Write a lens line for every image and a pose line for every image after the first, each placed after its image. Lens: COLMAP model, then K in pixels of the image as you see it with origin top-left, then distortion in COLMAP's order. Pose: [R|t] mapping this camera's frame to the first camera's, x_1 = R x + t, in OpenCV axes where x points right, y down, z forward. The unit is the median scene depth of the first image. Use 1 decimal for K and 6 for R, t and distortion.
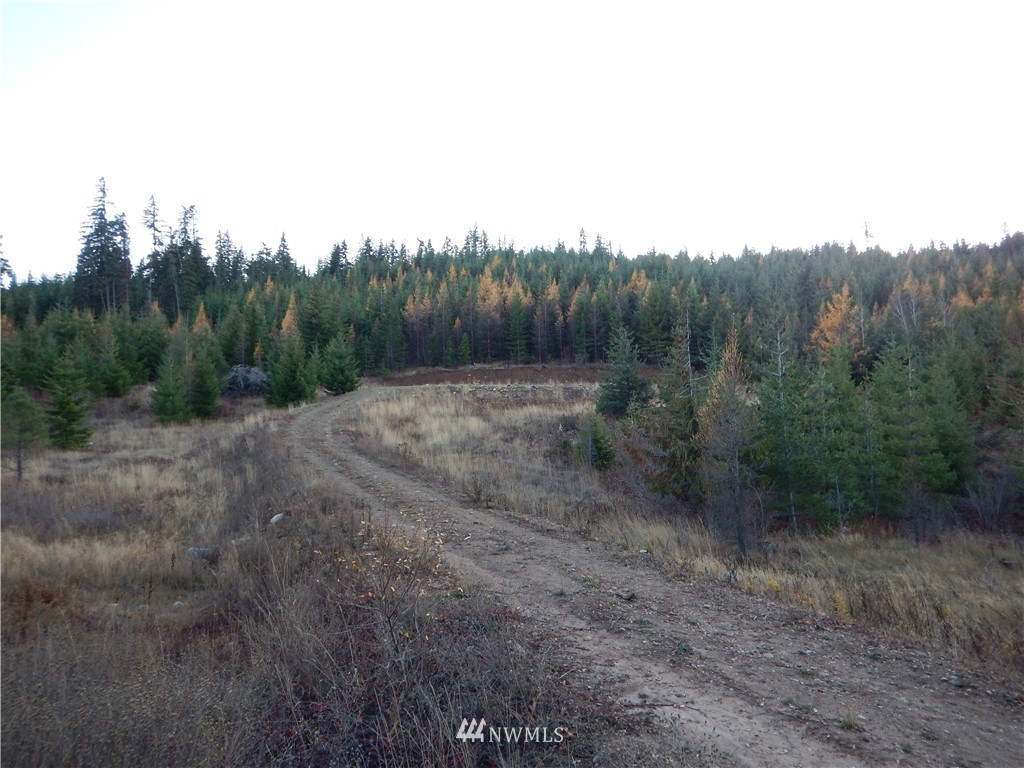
lens RADIAL K [[754.2, 0, 508.0], [0, 754.2, 392.9], [0, 0, 1]] dist [0.039644, -0.018488]
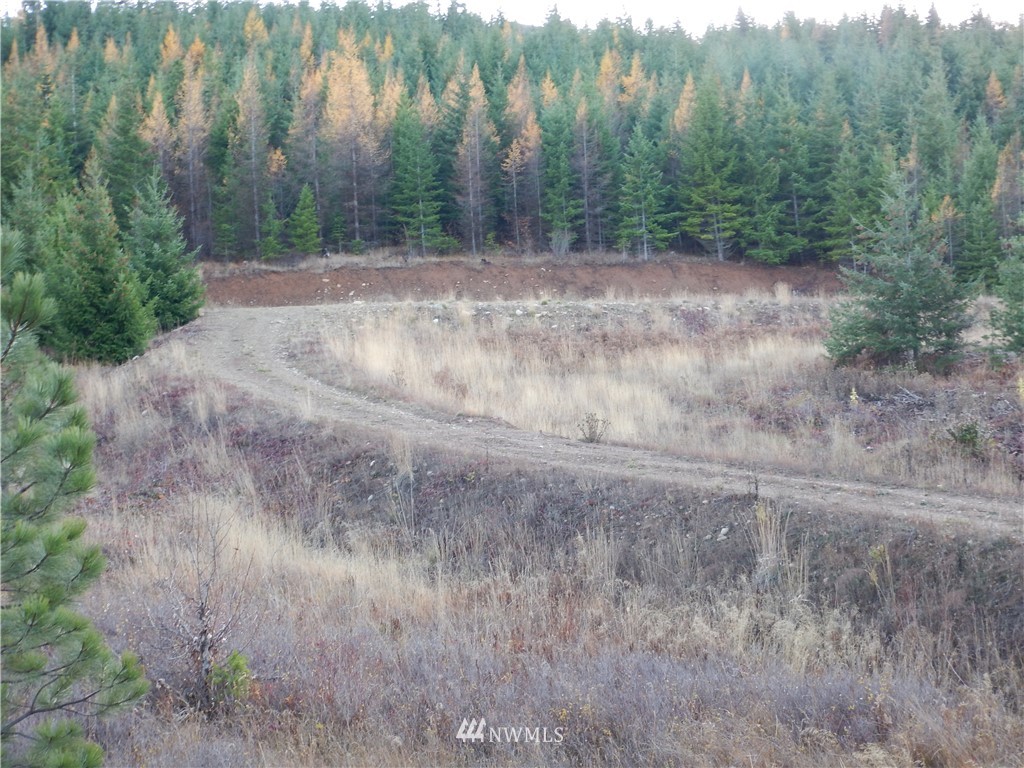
lens RADIAL K [[1596.1, 0, 485.2], [0, 1596.1, 391.9], [0, 0, 1]] dist [0.067837, 0.000000]
pose [[0.976567, -0.021996, 0.214085, -0.155177], [0.012025, 0.998786, 0.047767, -0.001949], [-0.214876, -0.044074, 0.975646, 0.061806]]
